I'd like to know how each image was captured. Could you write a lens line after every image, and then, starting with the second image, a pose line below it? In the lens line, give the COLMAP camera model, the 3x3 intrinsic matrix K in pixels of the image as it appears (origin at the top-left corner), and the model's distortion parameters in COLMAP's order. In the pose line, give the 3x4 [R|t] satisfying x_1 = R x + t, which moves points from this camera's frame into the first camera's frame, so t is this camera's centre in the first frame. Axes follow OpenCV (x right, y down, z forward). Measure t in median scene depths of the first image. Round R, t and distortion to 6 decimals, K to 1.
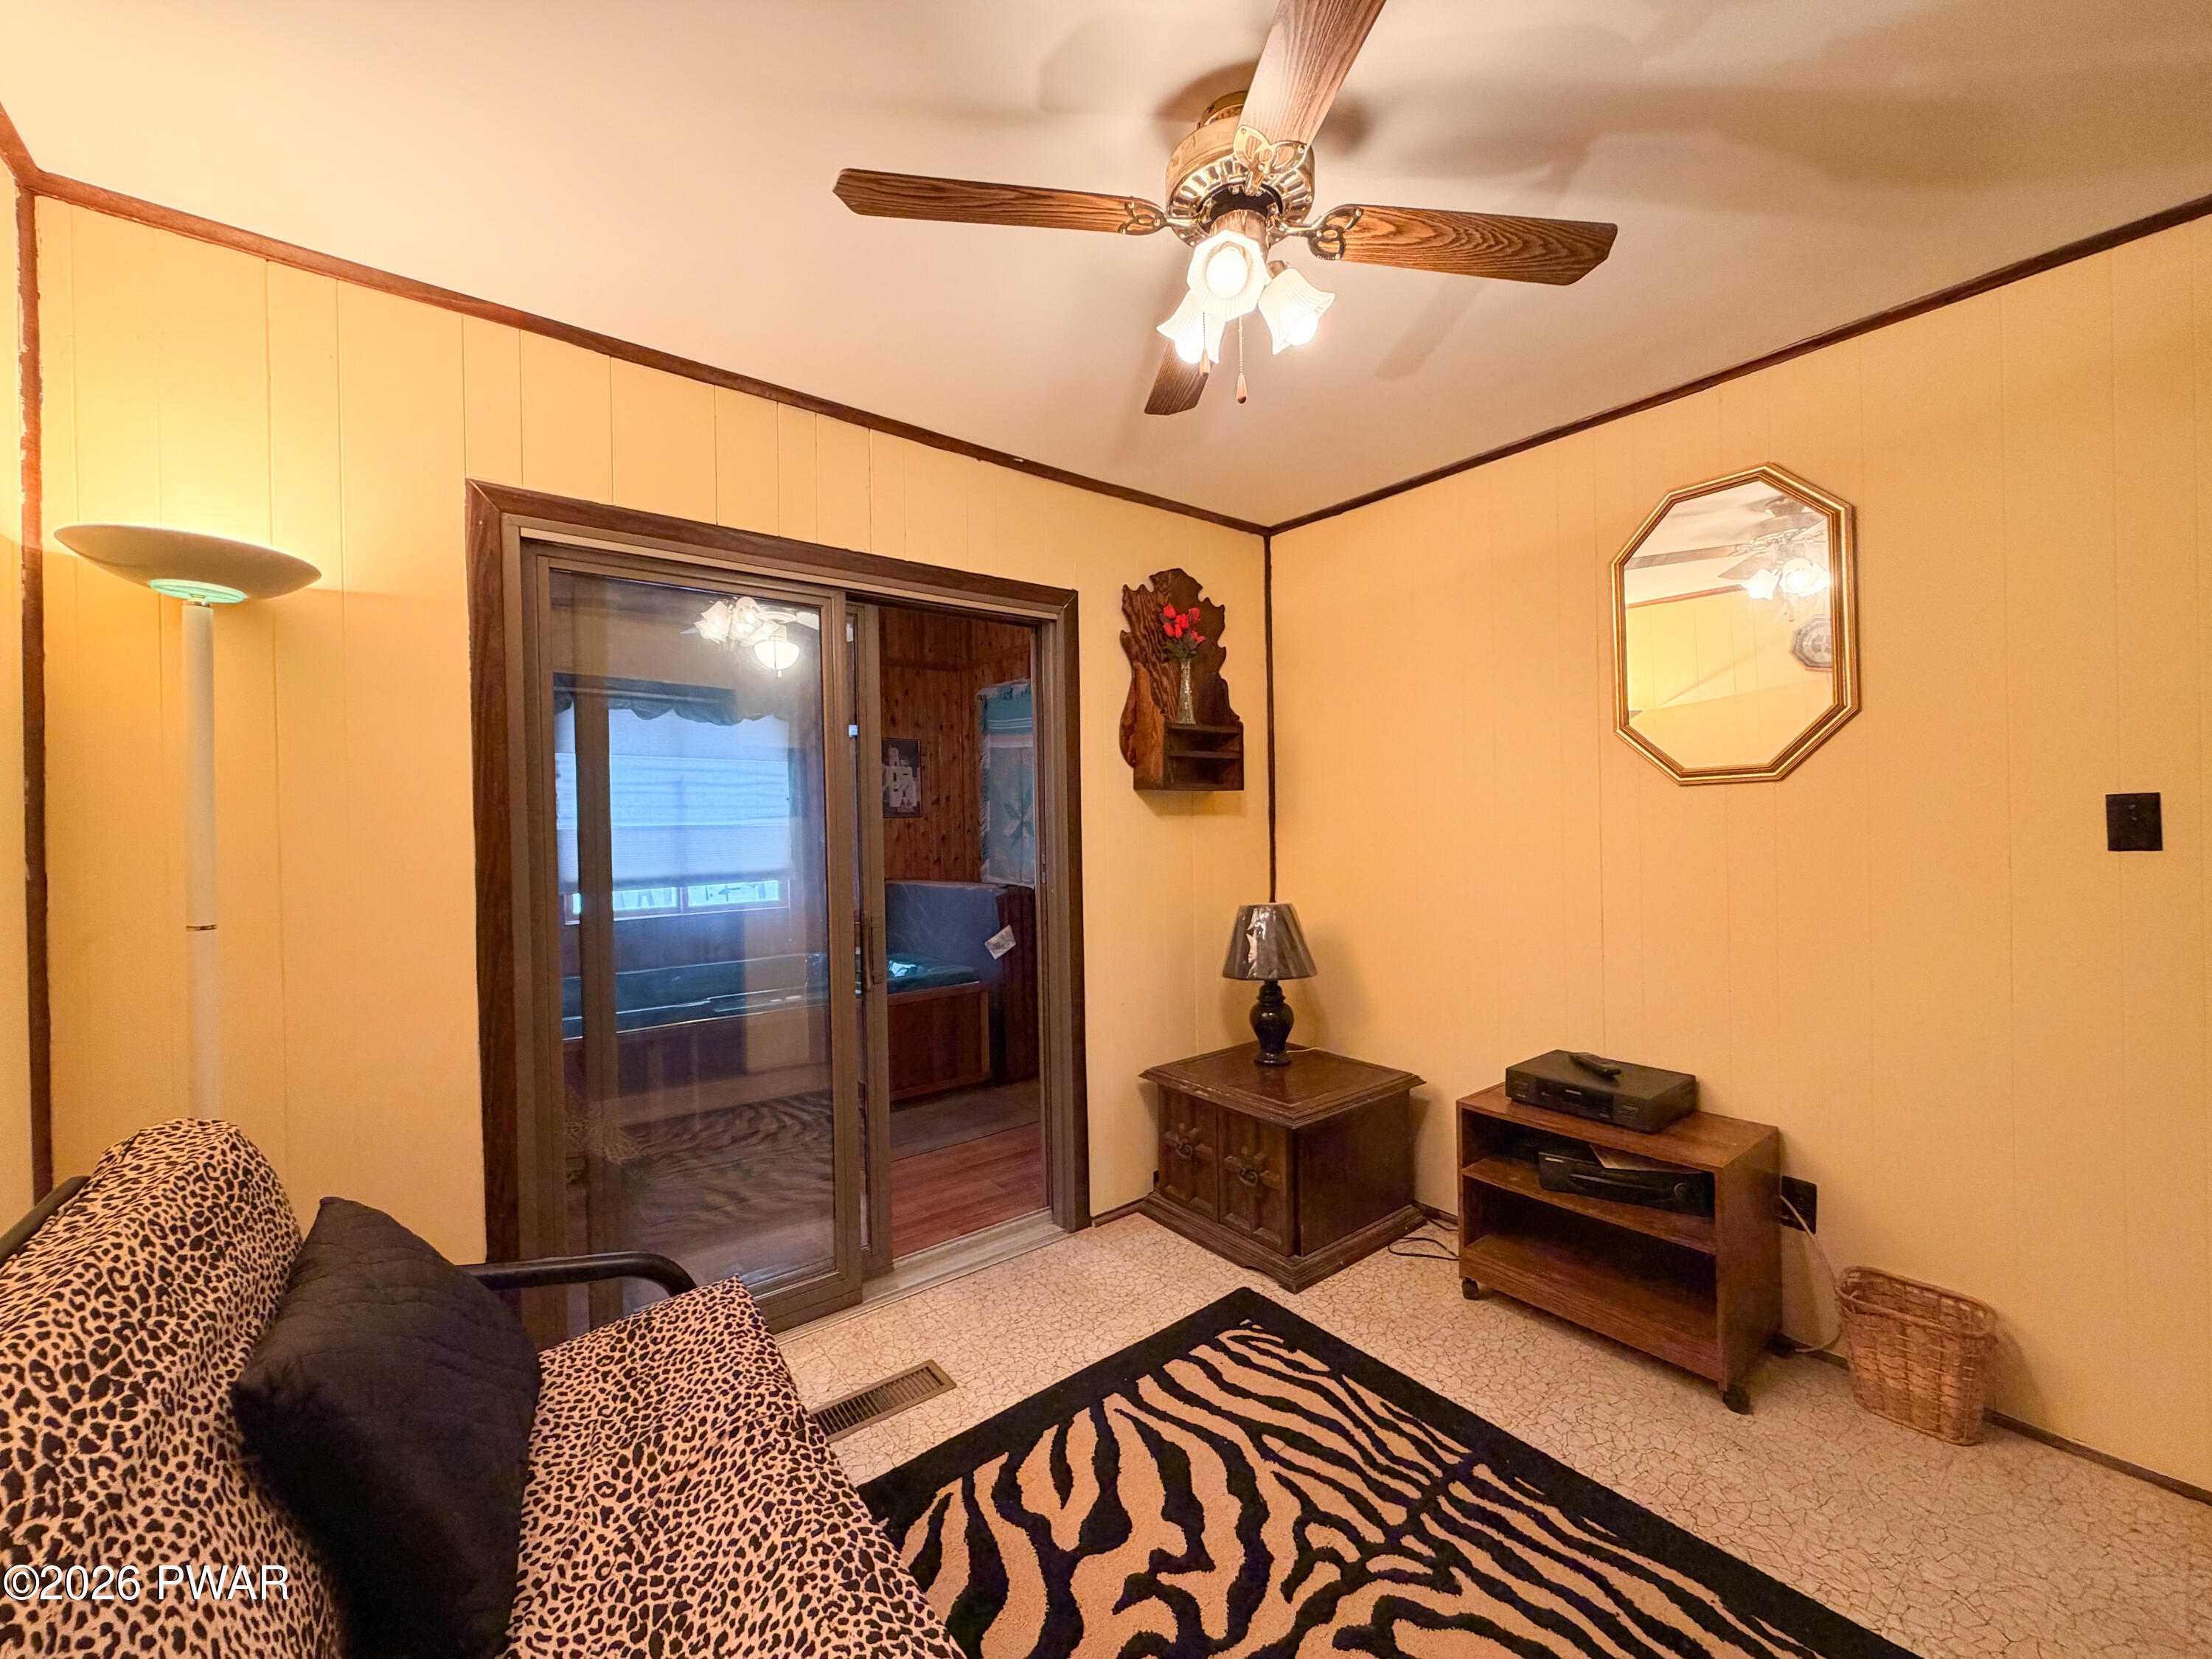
lens RADIAL K [[880.3, 0, 1107.5], [0, 880.3, 824.0], [0, 0, 1]] dist [0.003067, 0.000088]
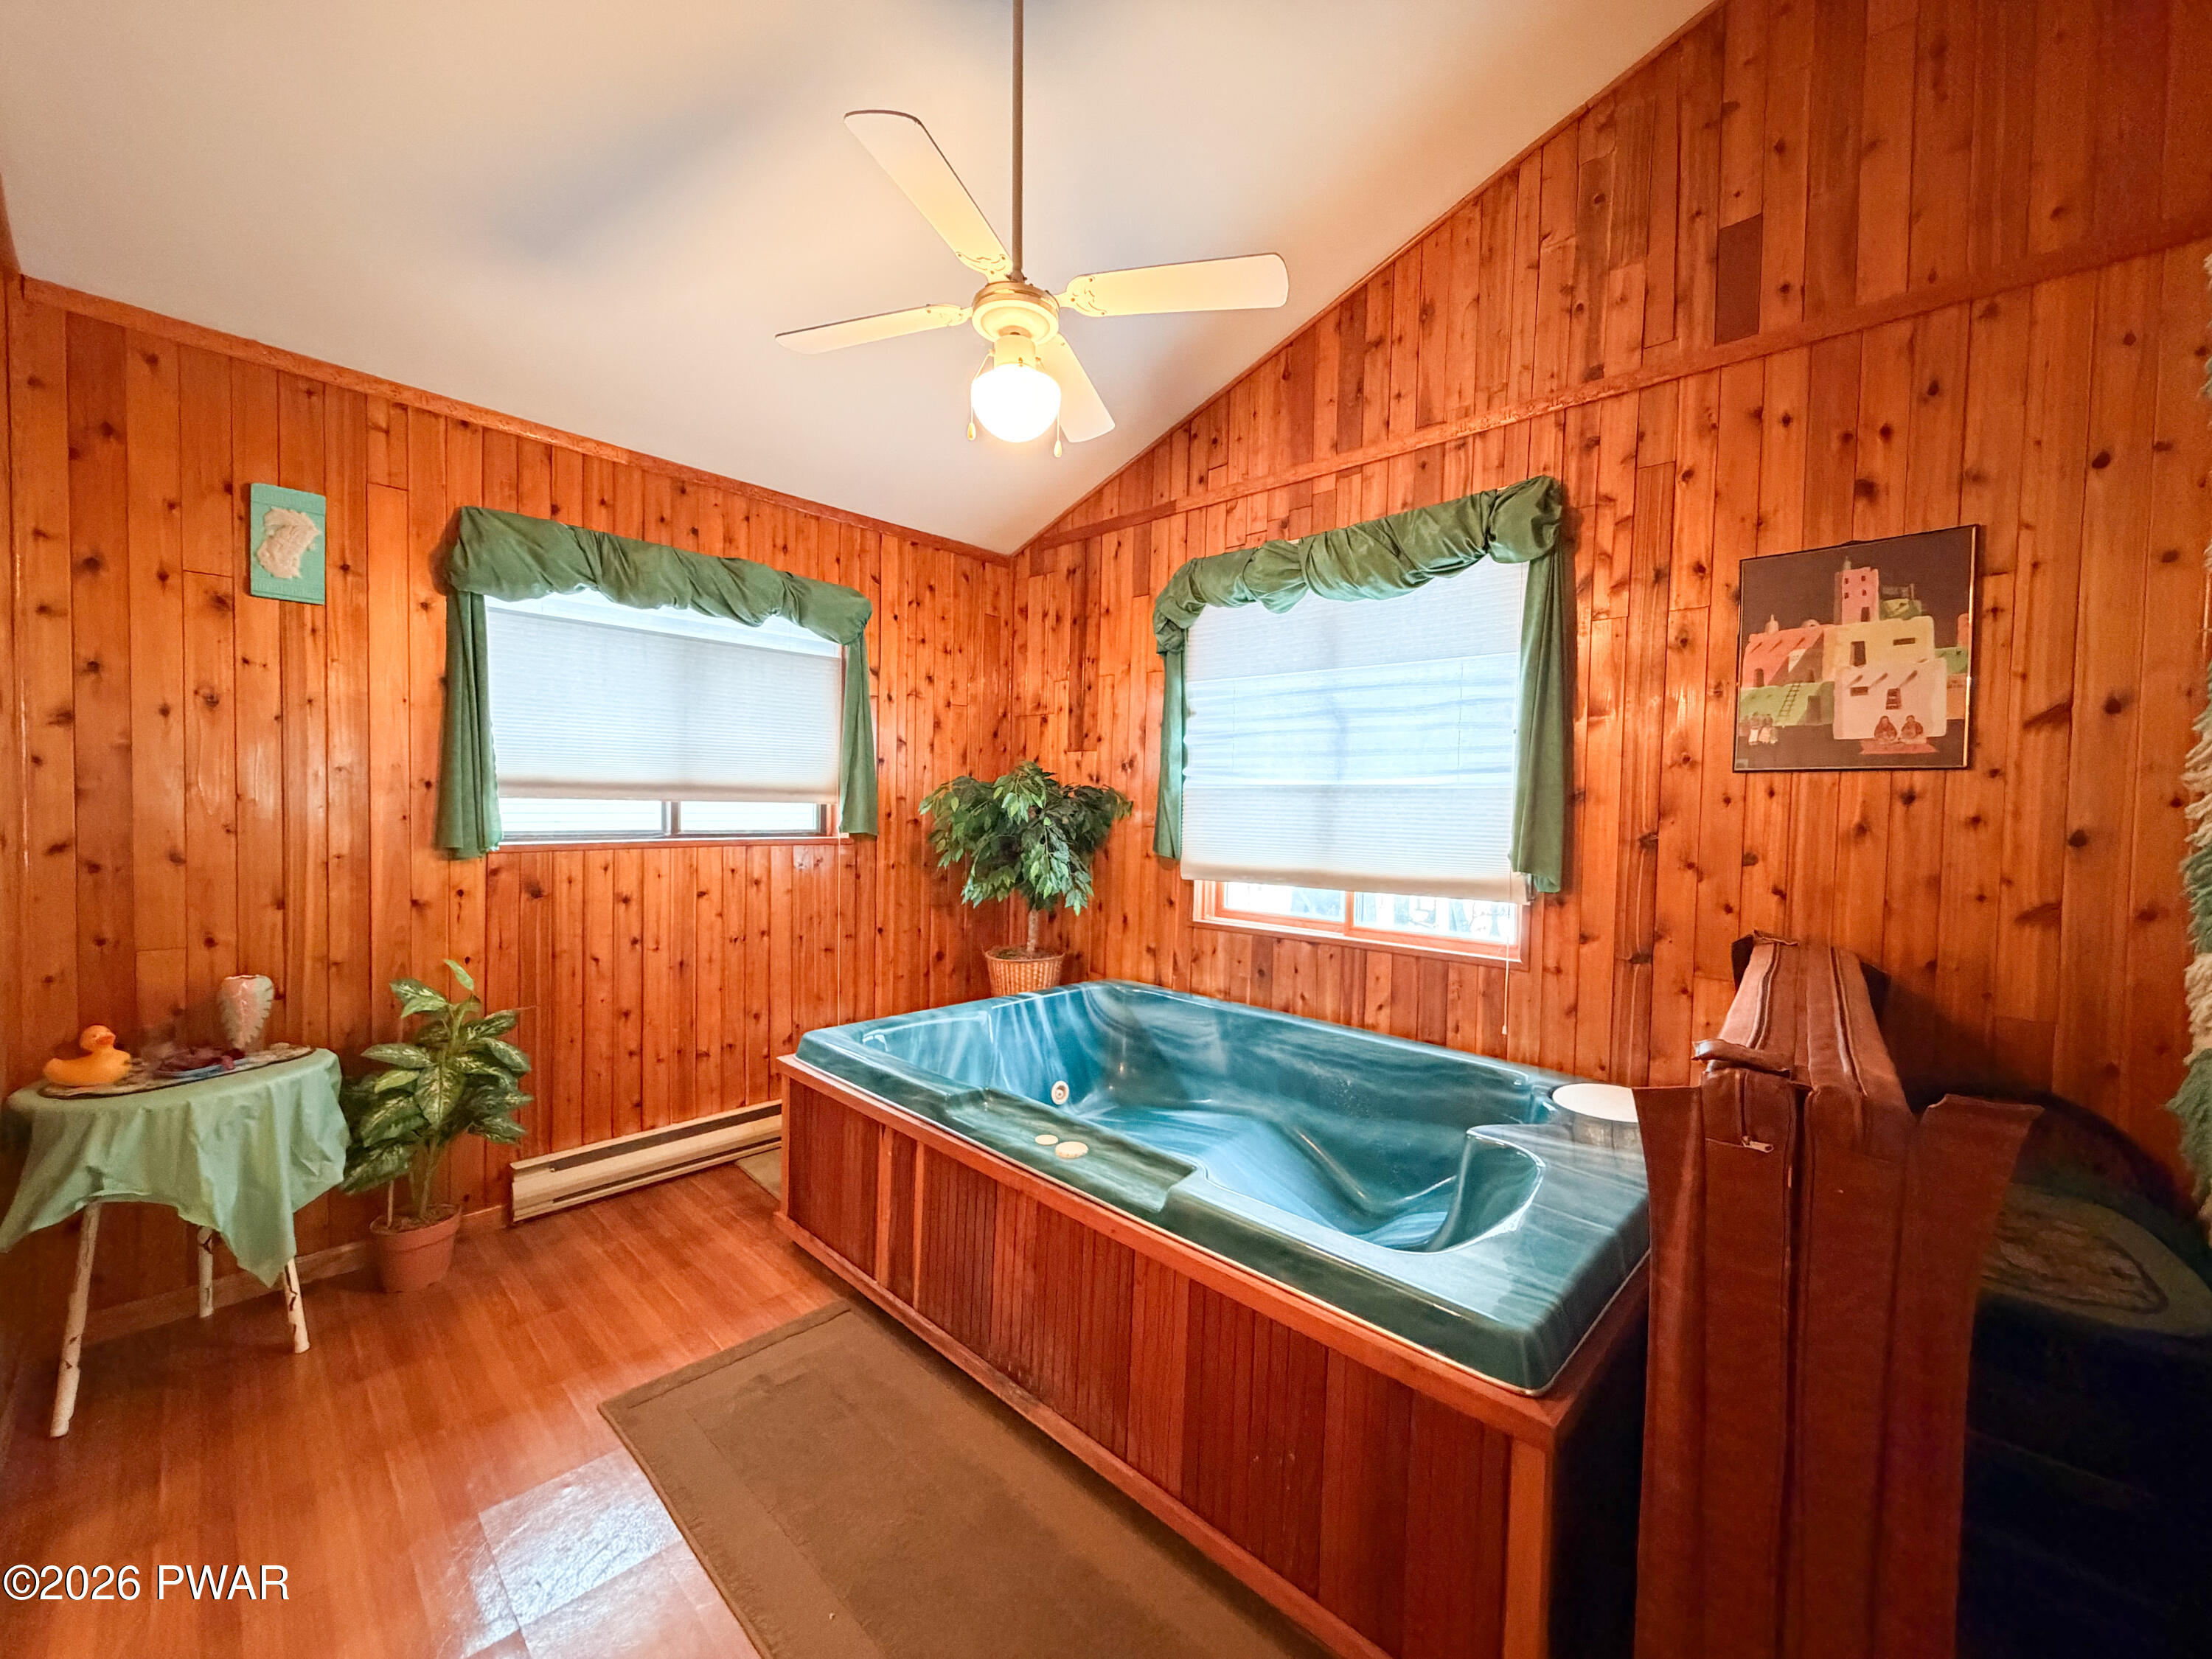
lens RADIAL K [[880.3, 0, 1106.9], [0, 880.3, 823.4], [0, 0, 1]] dist [0.003067, 0.000088]
pose [[0.144136, 0.036344, -0.988890, 0.066798], [-0.025973, 0.999120, 0.032934, 0.010758], [0.989217, 0.020937, 0.144953, 0.729887]]
